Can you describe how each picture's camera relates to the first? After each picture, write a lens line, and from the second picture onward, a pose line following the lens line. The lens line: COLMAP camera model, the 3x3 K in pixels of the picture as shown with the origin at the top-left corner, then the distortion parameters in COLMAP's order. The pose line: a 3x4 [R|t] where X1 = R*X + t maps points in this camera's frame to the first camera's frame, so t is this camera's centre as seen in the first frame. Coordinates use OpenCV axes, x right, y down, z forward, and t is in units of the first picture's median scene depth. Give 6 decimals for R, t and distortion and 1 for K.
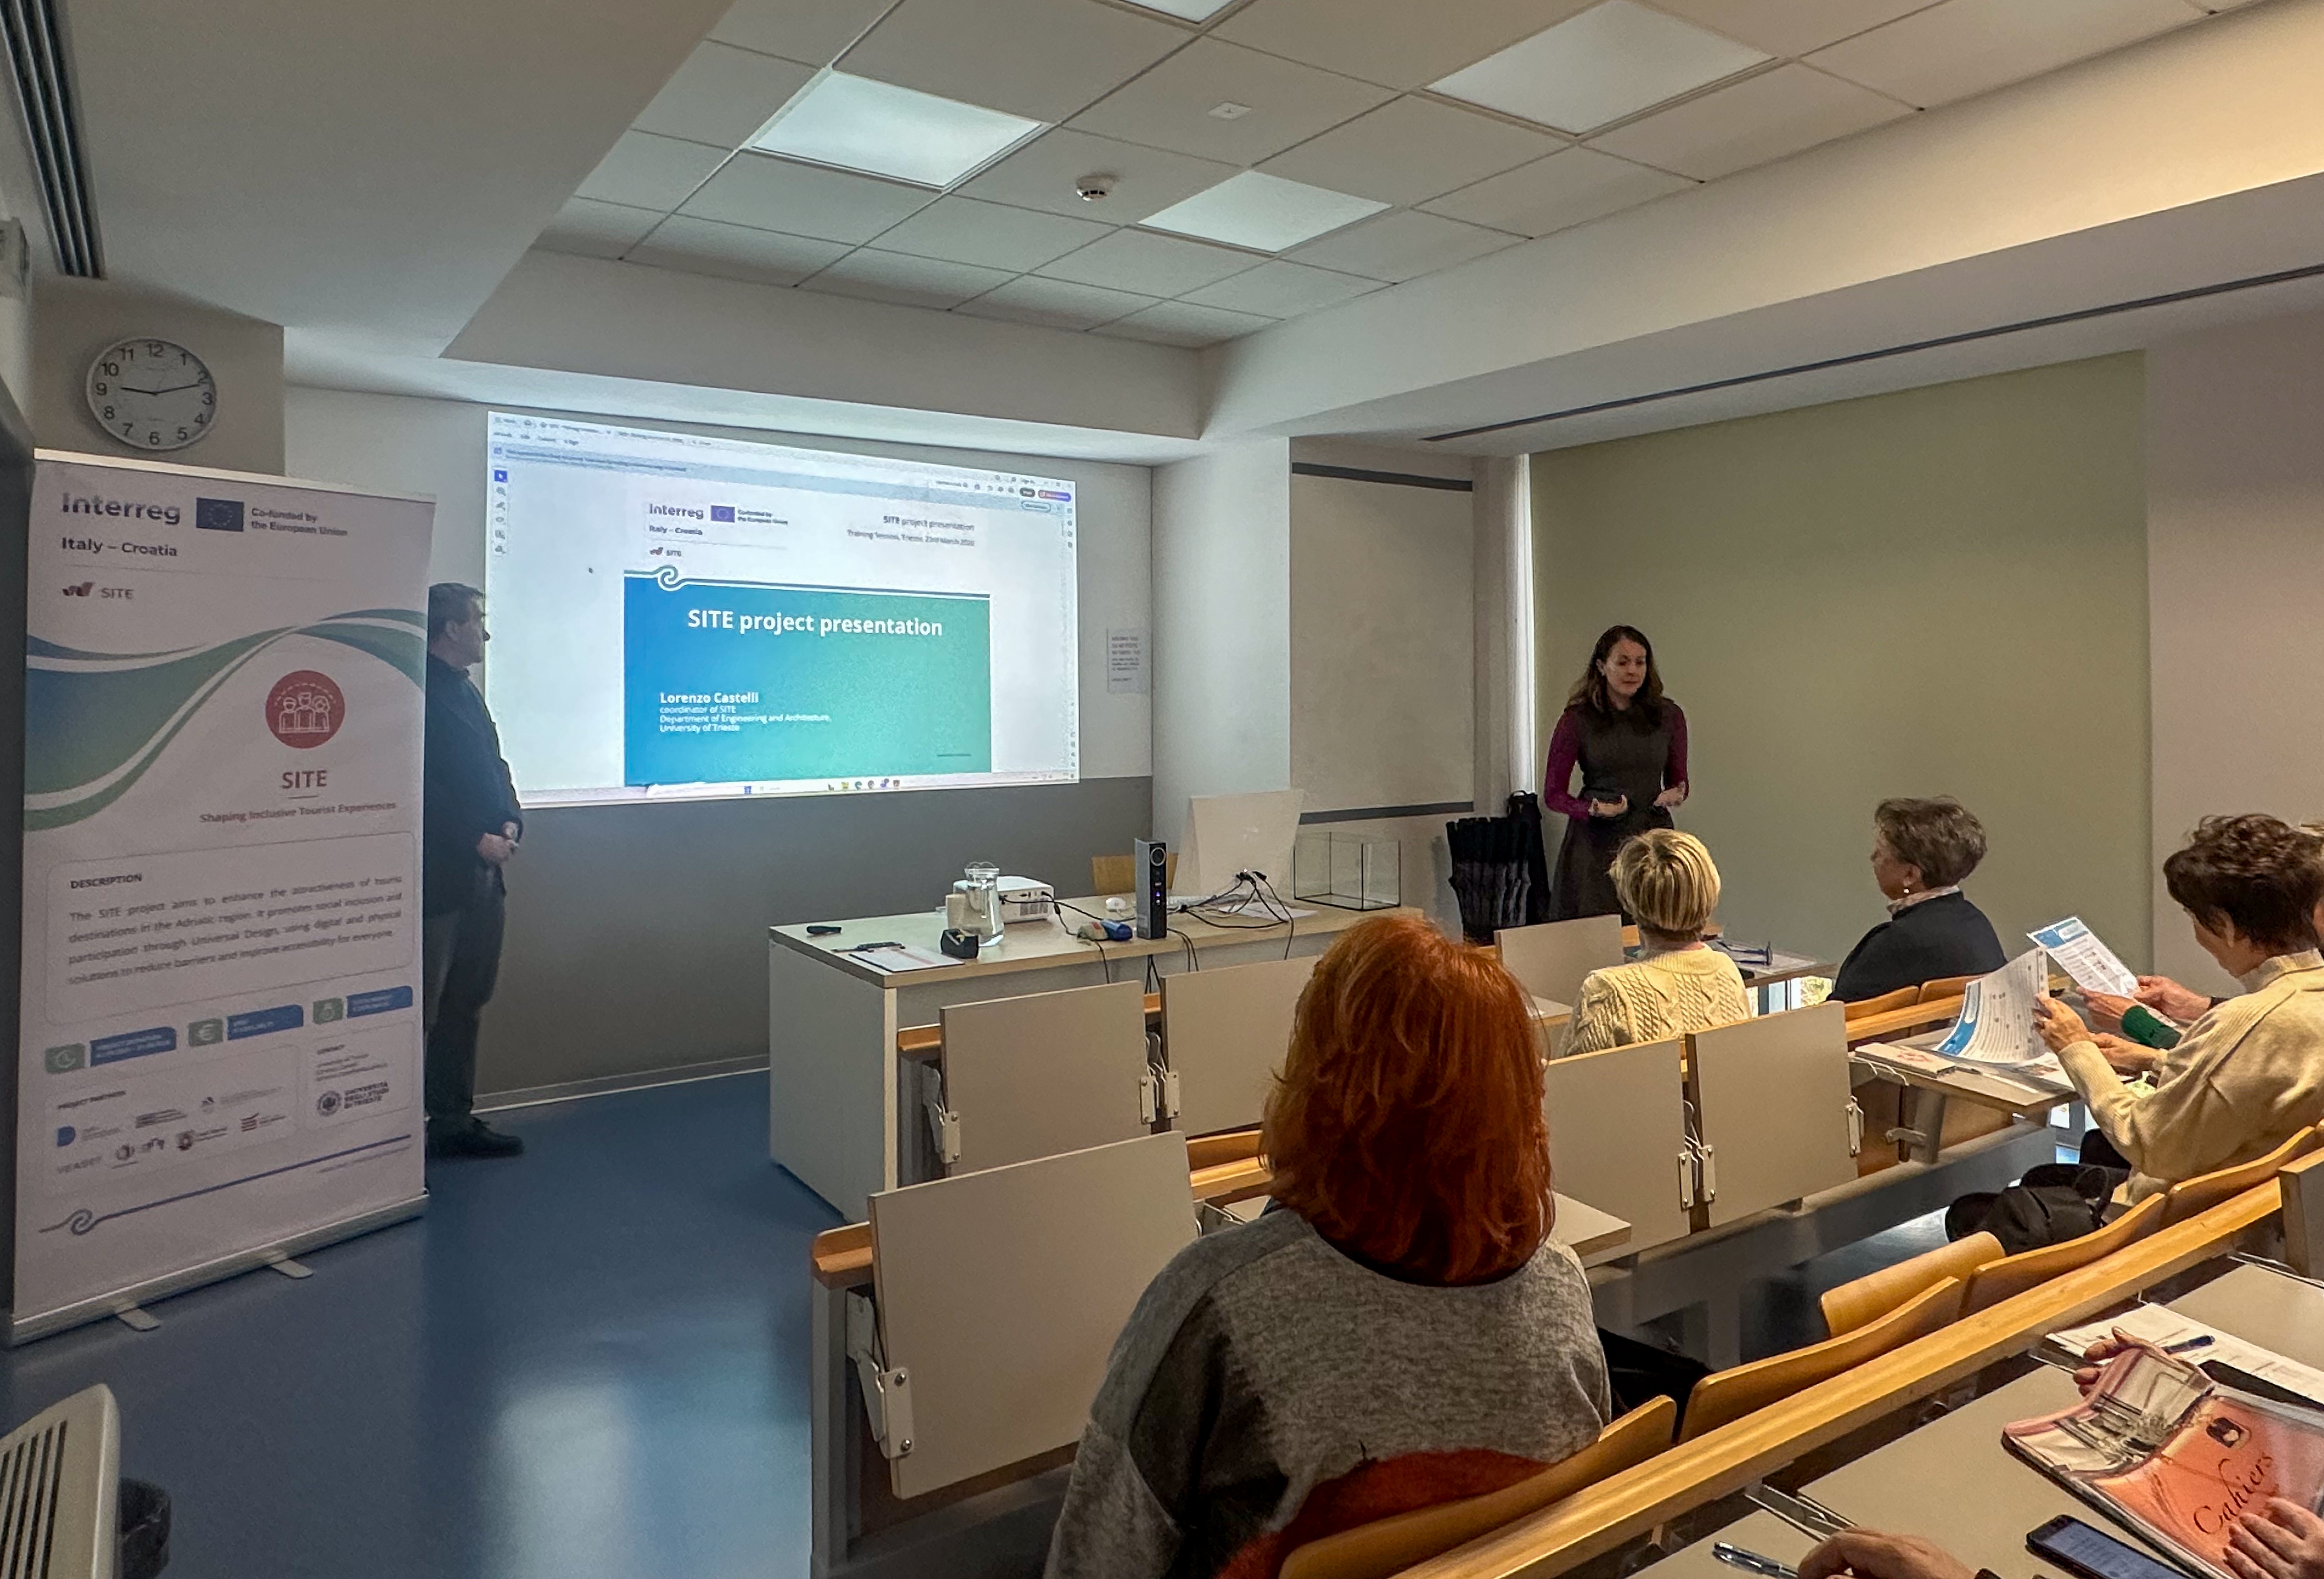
lens RADIAL K [[1419.9, 0, 1099.7], [0, 1419.9, 666.3], [0, 0, 1]] dist [0.022140, 0.008169]
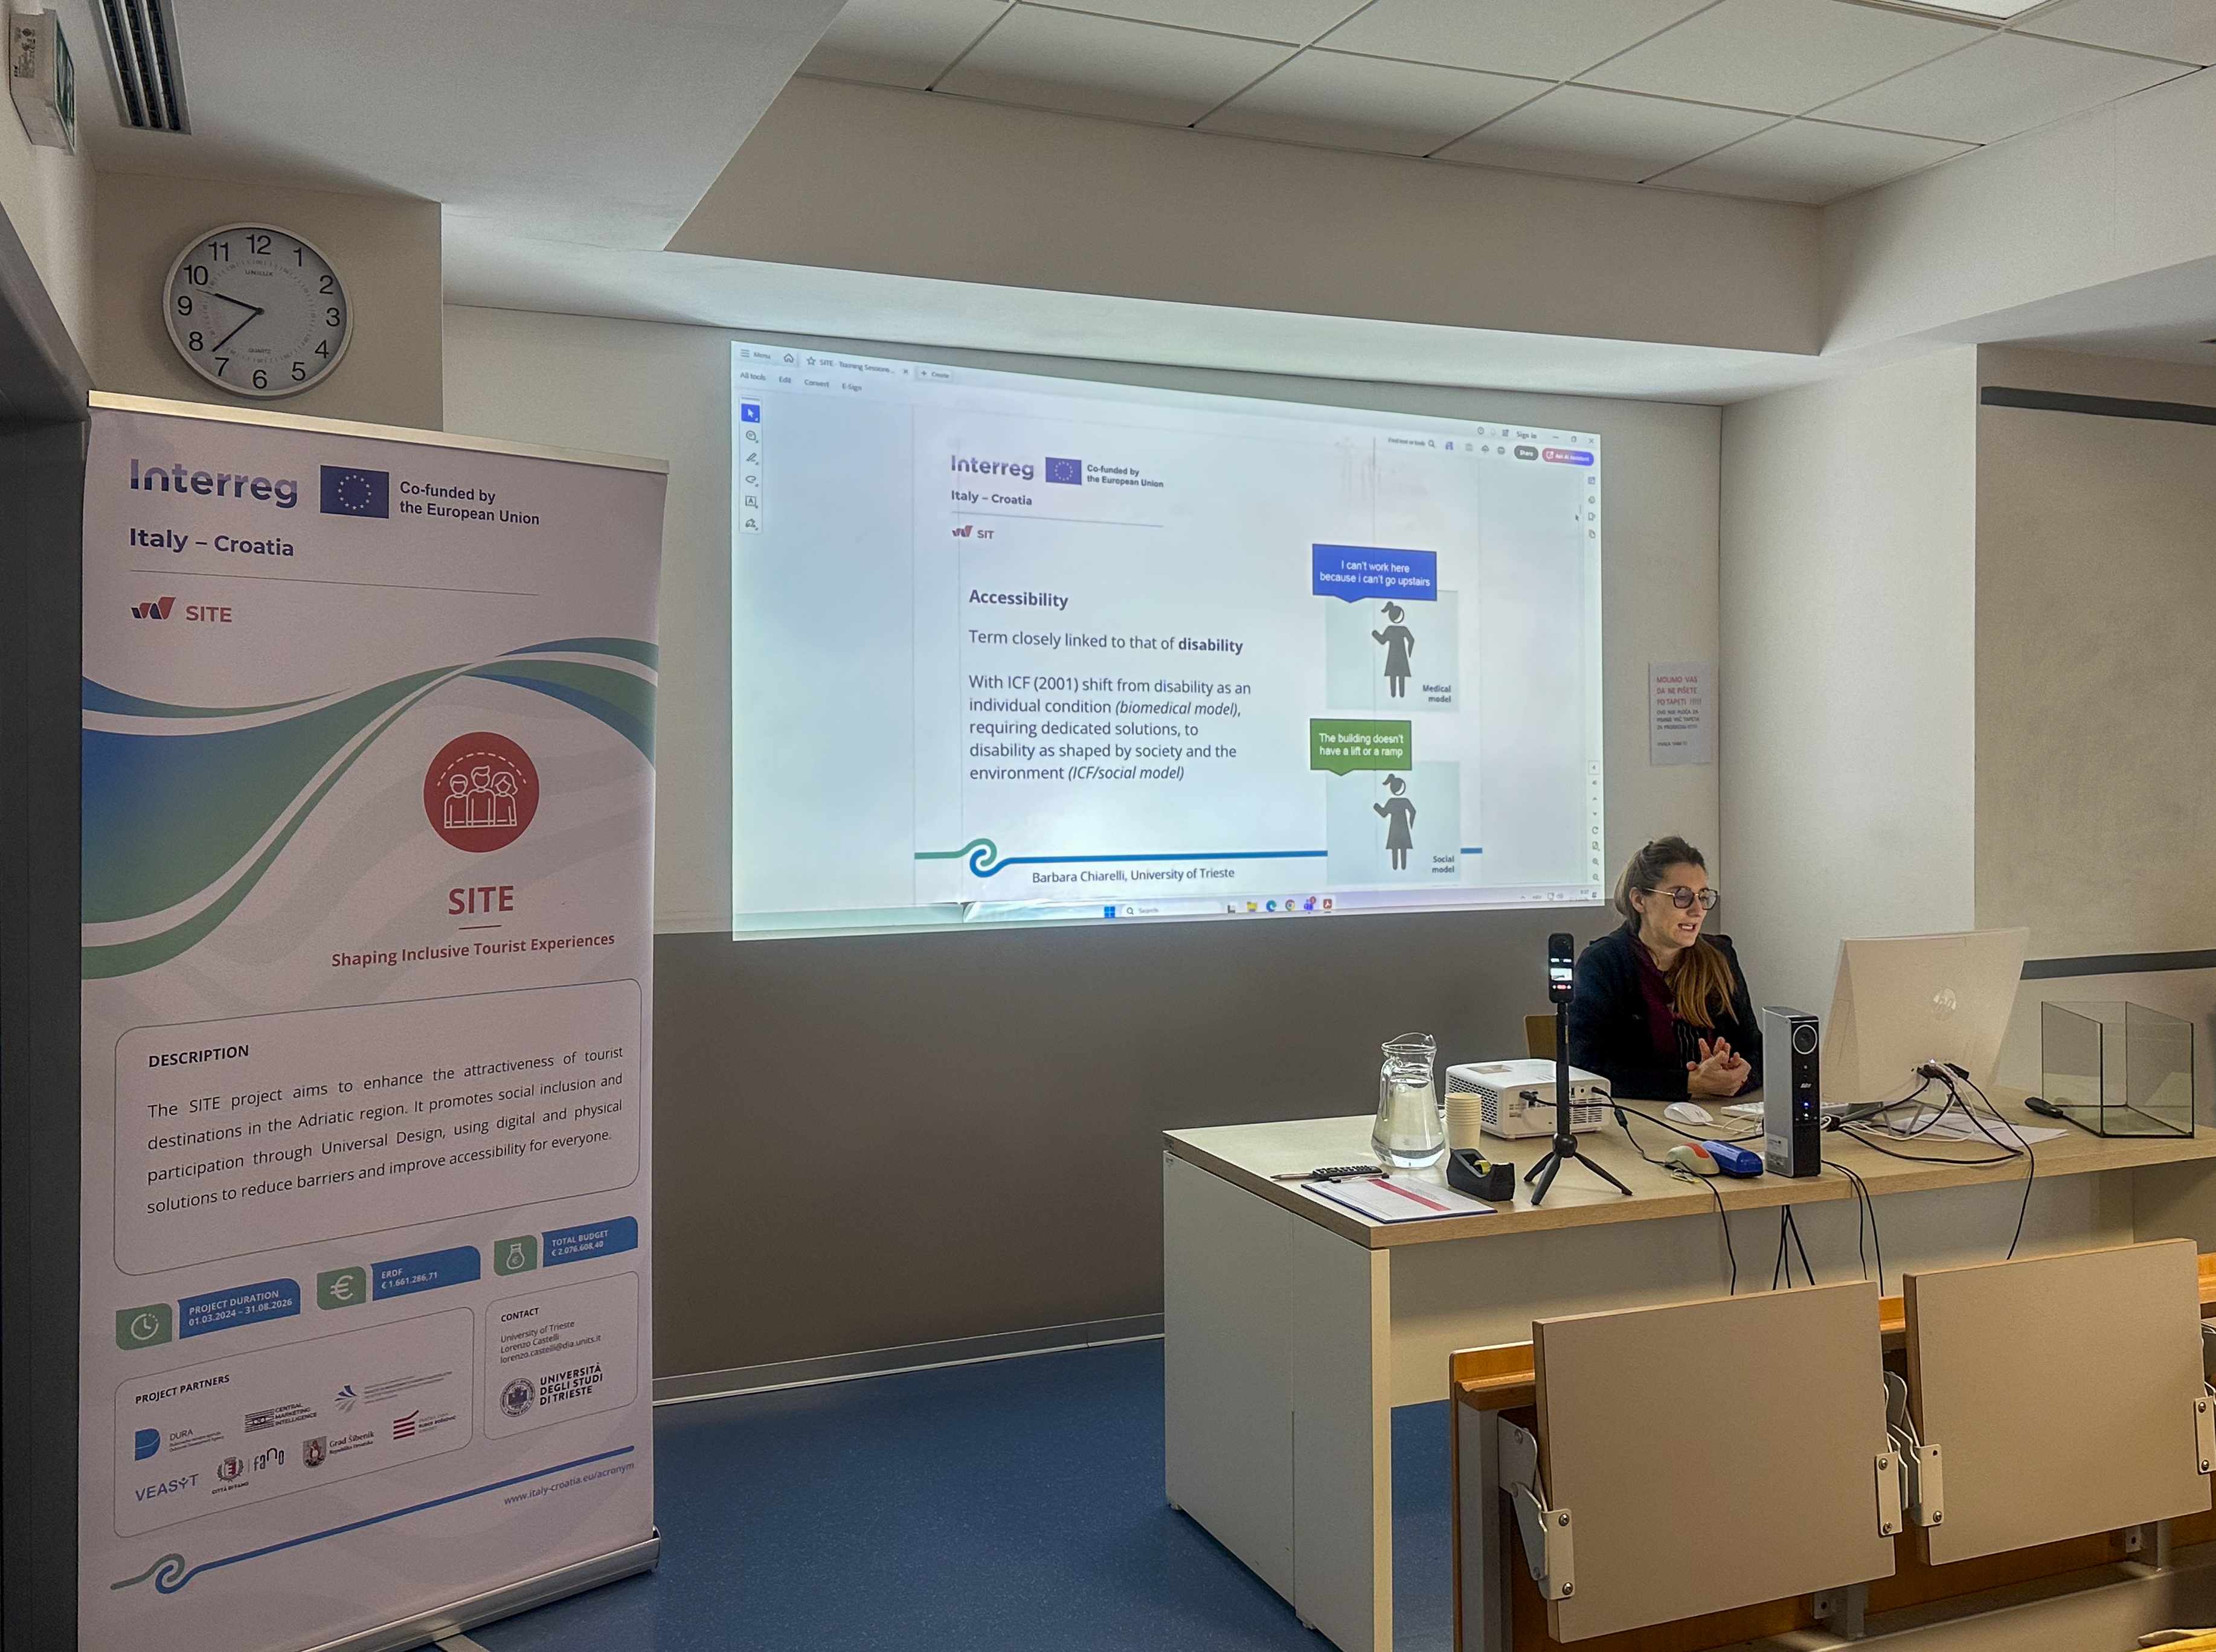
lens RADIAL K [[2013.6, 0, 1235.6], [0, 2013.6, 759.0], [0, 0, 1]] dist [0.134293, -0.144926]
pose [[0.989347, -0.000904, -0.145577, -0.080587], [0.003202, 0.999874, 0.015556, 0.001499], [0.145544, -0.015857, 0.989225, 0.130071]]
